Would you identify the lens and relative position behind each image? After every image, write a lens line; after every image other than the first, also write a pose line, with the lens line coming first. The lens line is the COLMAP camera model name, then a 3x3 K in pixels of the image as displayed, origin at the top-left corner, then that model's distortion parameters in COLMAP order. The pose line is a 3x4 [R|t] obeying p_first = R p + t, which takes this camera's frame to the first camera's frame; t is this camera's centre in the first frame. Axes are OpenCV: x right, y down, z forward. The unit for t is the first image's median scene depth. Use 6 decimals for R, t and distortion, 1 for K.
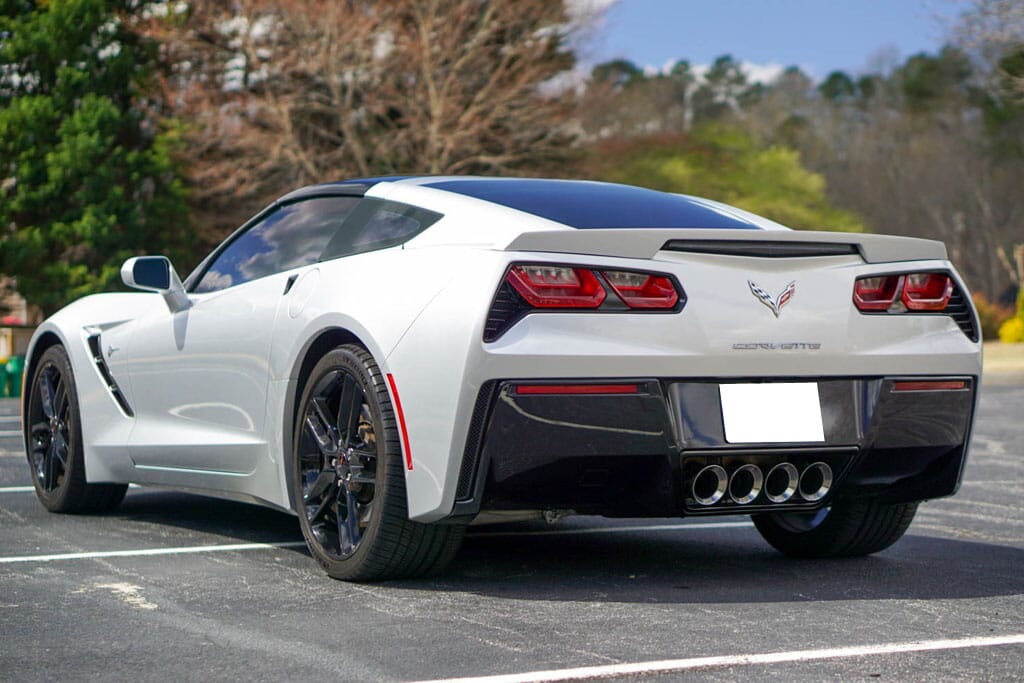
lens RADIAL K [[2149.1, 0, 512.5], [0, 2149.1, 356.9], [0, 0, 1]] dist [0.067199, -0.003911]
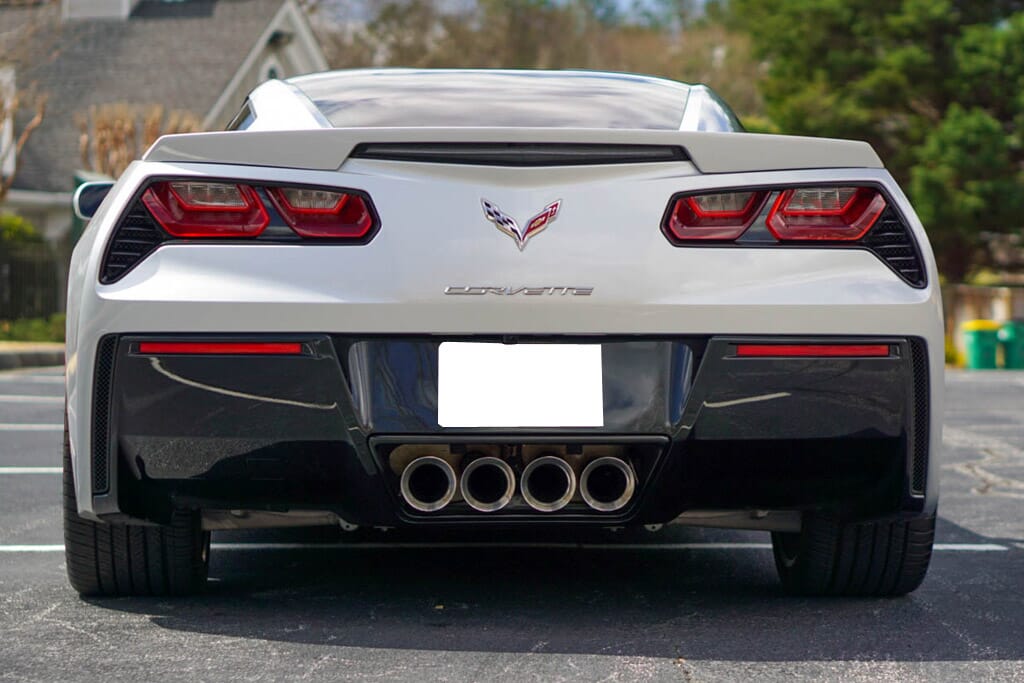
lens RADIAL K [[2149.1, 0, 512.5], [0, 2149.1, 356.9], [0, 0, 1]] dist [0.067199, -0.003911]
pose [[0.909433, 0.017222, -0.415493, 0.410283], [-0.008679, 0.999710, 0.022442, 0.000676], [0.415759, -0.016804, 0.909319, 0.355245]]
